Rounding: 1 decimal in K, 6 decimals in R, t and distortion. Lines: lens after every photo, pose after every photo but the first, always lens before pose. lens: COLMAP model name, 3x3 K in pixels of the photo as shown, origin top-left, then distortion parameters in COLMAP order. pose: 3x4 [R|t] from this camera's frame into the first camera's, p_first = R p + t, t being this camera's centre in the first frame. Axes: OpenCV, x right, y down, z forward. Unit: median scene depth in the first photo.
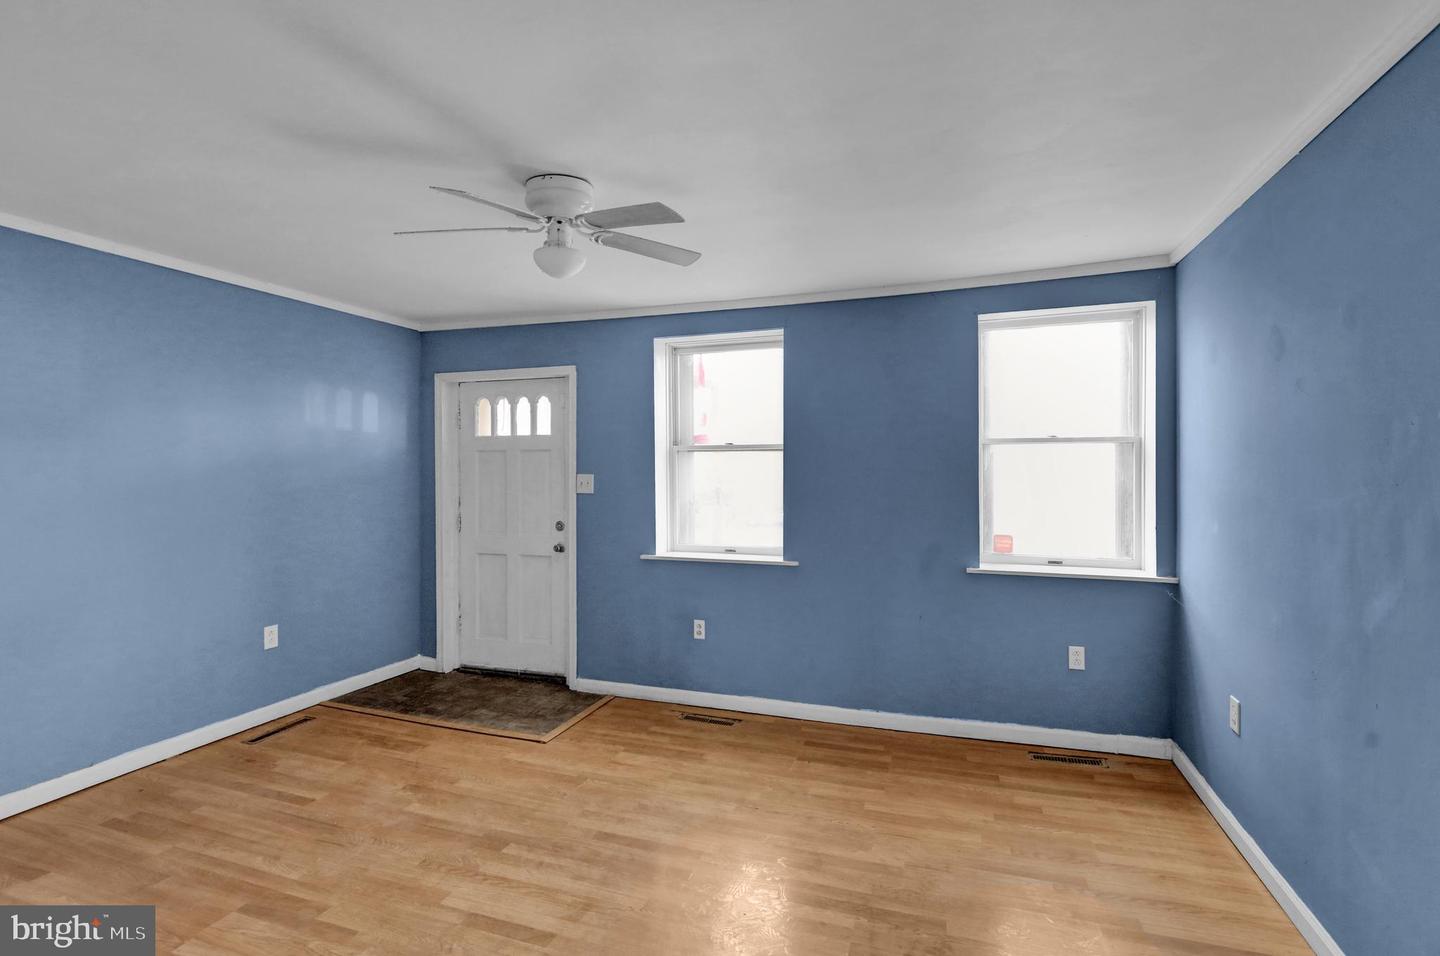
lens RADIAL K [[681.1, 0, 724.8], [0, 681.1, 478.1], [0, 0, 1]] dist [-0.004303, -0.000177]
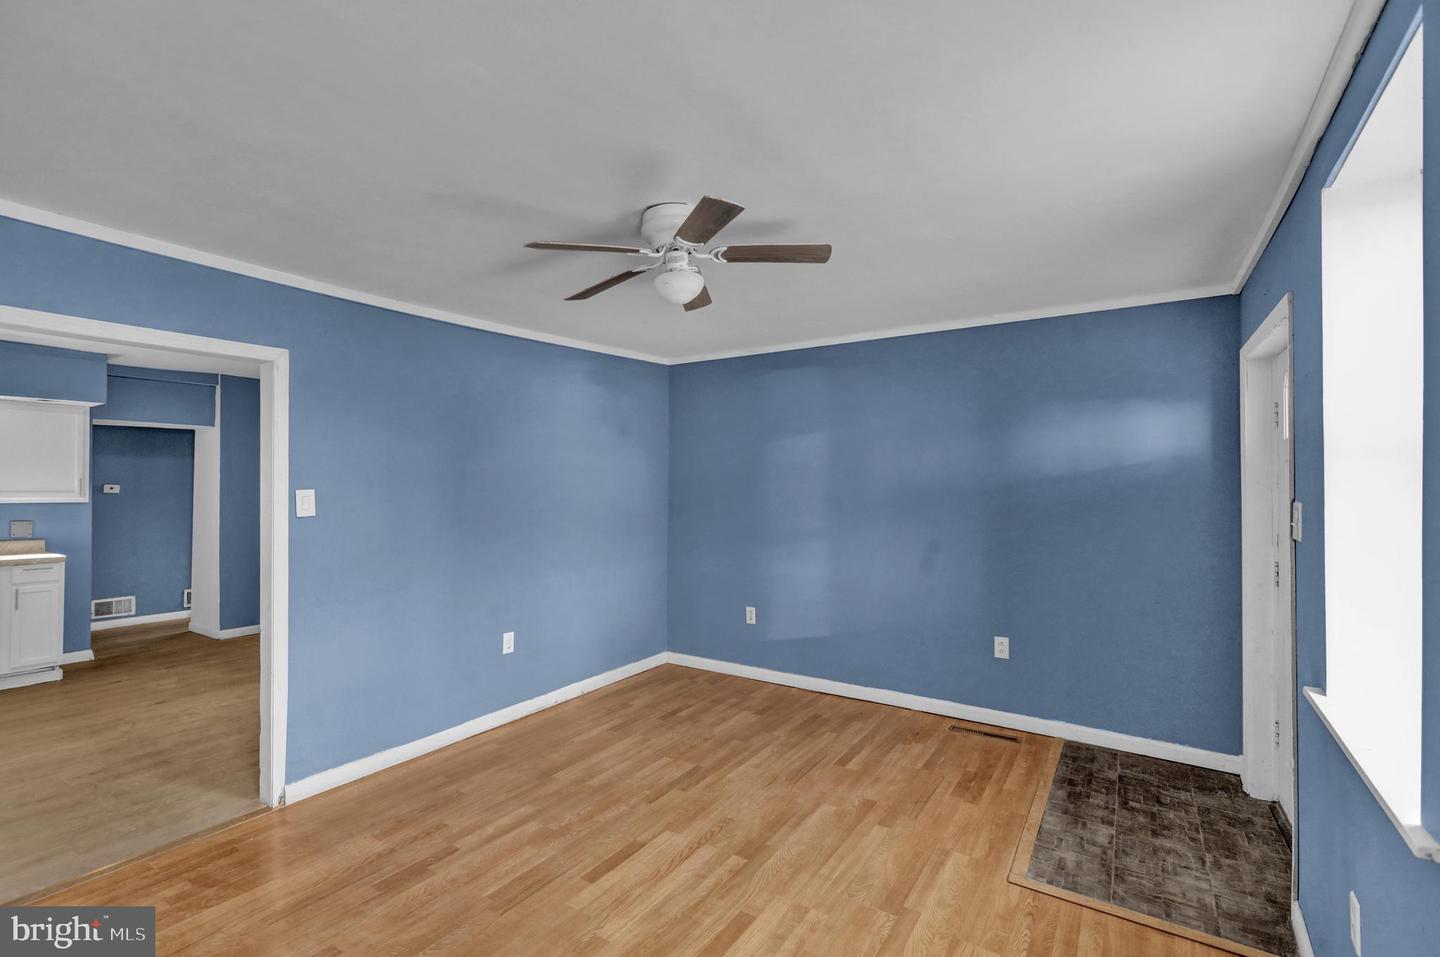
lens RADIAL K [[681.1, 0, 724.8], [0, 681.1, 478.6], [0, 0, 1]] dist [-0.004303, -0.000177]
pose [[-0.267649, -0.009024, -0.963474, 0.556830], [-0.014764, 0.999877, -0.005264, -0.021739], [0.963403, 0.012816, -0.267750, 1.010675]]
